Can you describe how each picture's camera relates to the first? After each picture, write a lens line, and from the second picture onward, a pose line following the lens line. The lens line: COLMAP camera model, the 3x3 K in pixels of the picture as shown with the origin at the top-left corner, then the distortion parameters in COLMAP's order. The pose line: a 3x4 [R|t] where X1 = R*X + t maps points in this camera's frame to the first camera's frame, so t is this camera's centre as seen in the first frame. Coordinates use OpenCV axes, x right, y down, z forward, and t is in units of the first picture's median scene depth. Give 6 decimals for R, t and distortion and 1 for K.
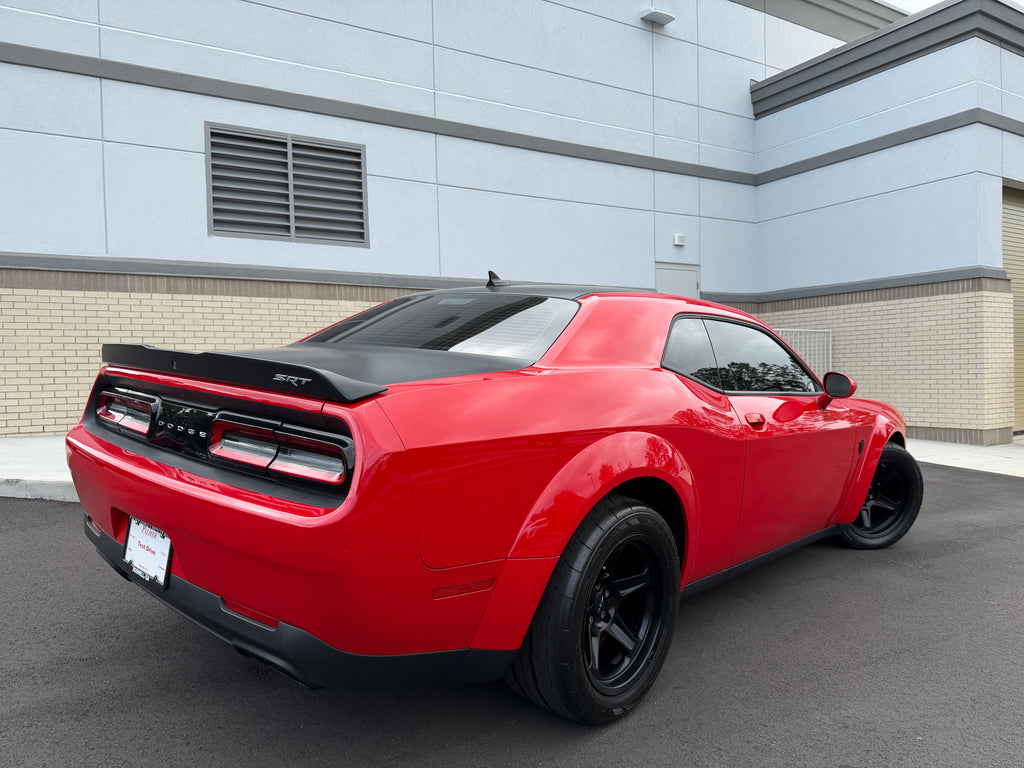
lens RADIAL K [[722.1, 0, 512.0], [0, 722.1, 384.0], [0, 0, 1]] dist [0.068207, -0.094599]
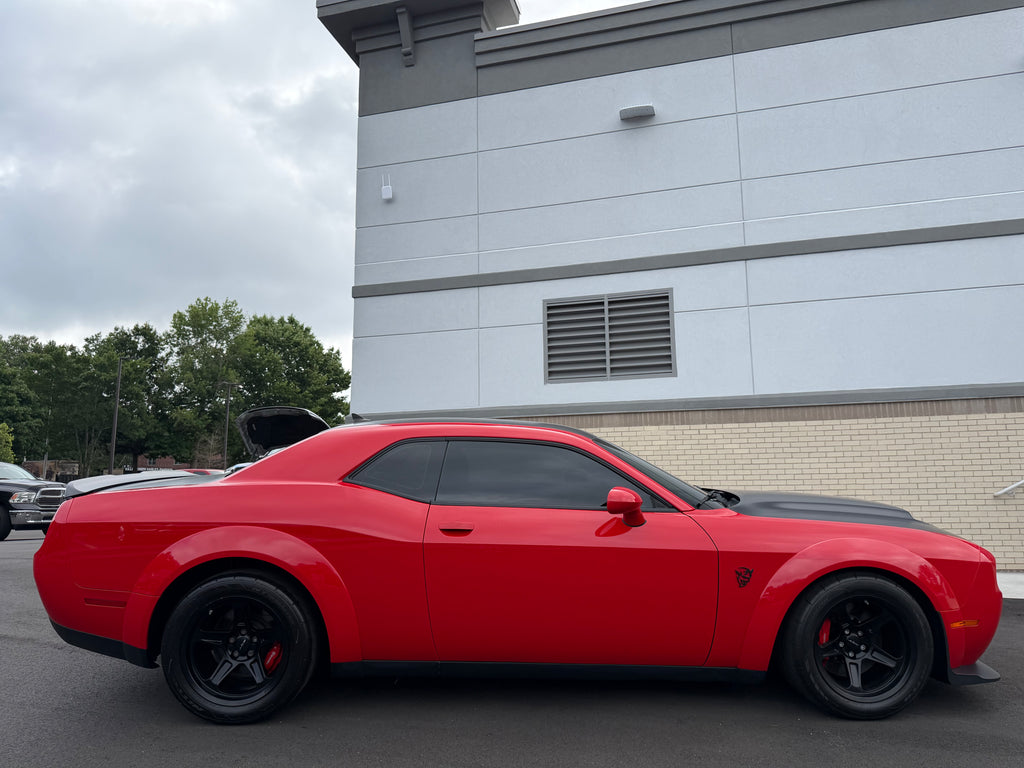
lens RADIAL K [[714.3, 0, 510.7], [0, 714.3, 388.9], [0, 0, 1]] dist [0.135531, -0.190044]
pose [[0.683909, -0.101428, -0.722483, 0.416281], [-0.018311, 0.987591, -0.155979, 0.005219], [0.729338, 0.119905, 0.673565, 0.084360]]
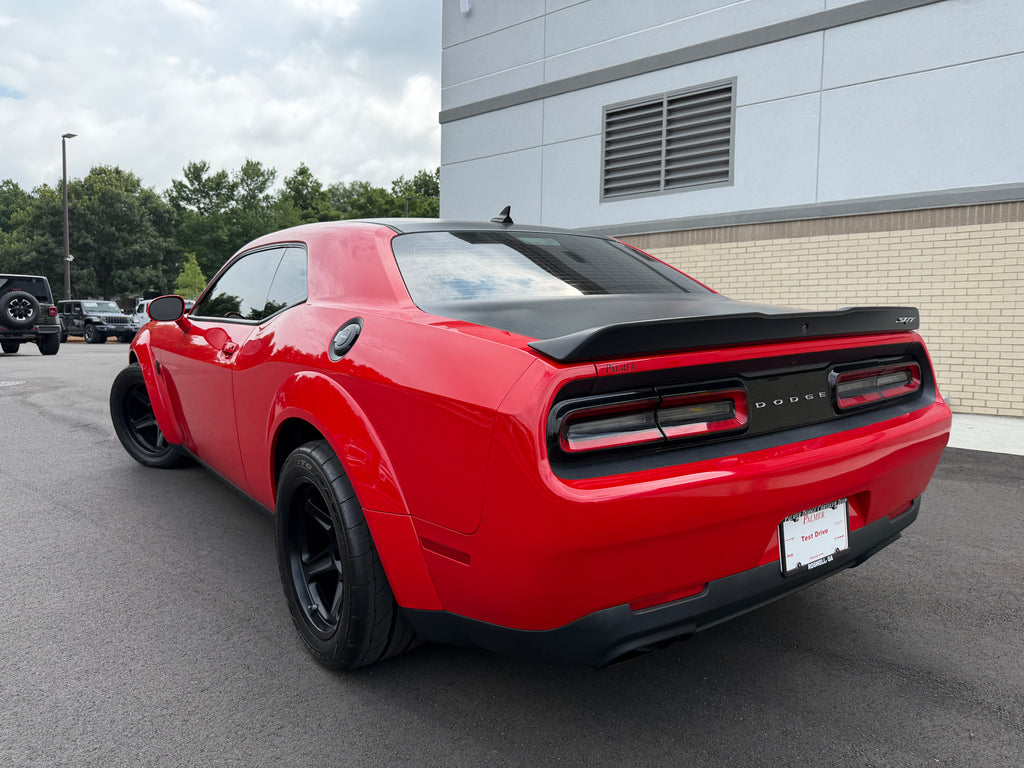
lens RADIAL K [[722.1, 0, 512.0], [0, 722.1, 384.0], [0, 0, 1]] dist [0.068207, -0.094599]
pose [[0.325232, 0.090255, -0.941317, 0.631778], [-0.043301, 0.995812, 0.080519, 0.006741], [0.944643, 0.014572, 0.327778, 0.416986]]
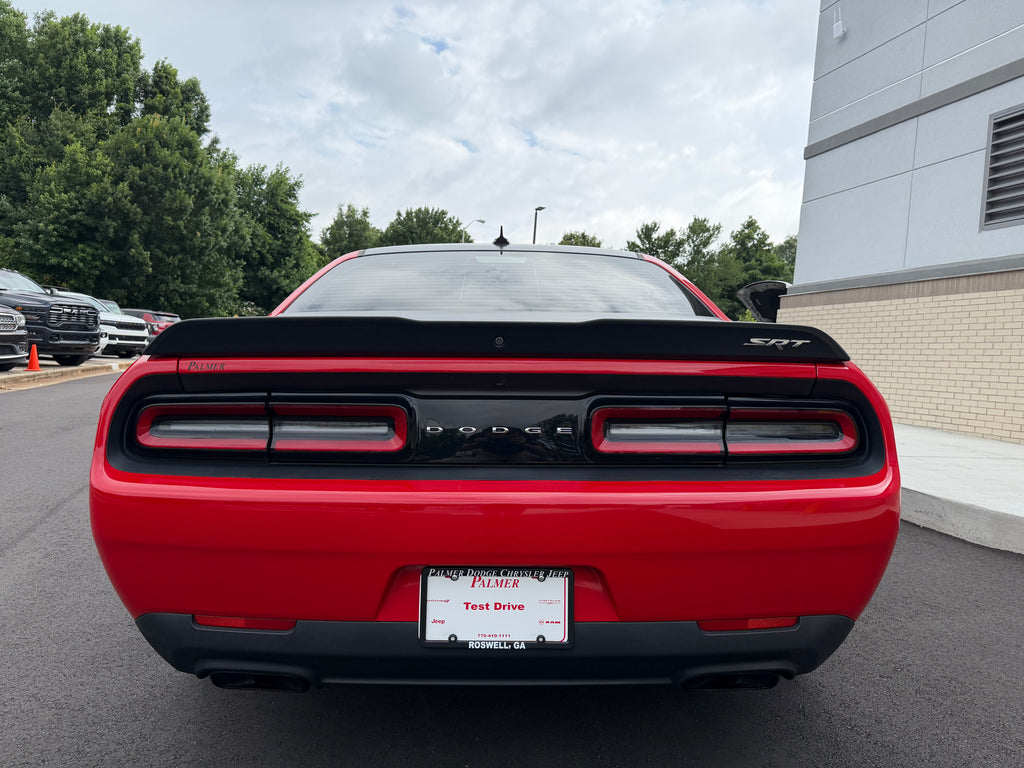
lens RADIAL K [[726.7, 0, 528.2], [0, 726.7, 362.4], [0, 0, 1]] dist [0.172892, -0.198854]
pose [[-0.250969, -0.004662, -0.967984, 0.626540], [-0.091005, 0.995673, 0.018799, 0.004264], [0.963708, 0.092809, -0.250308, 0.614202]]
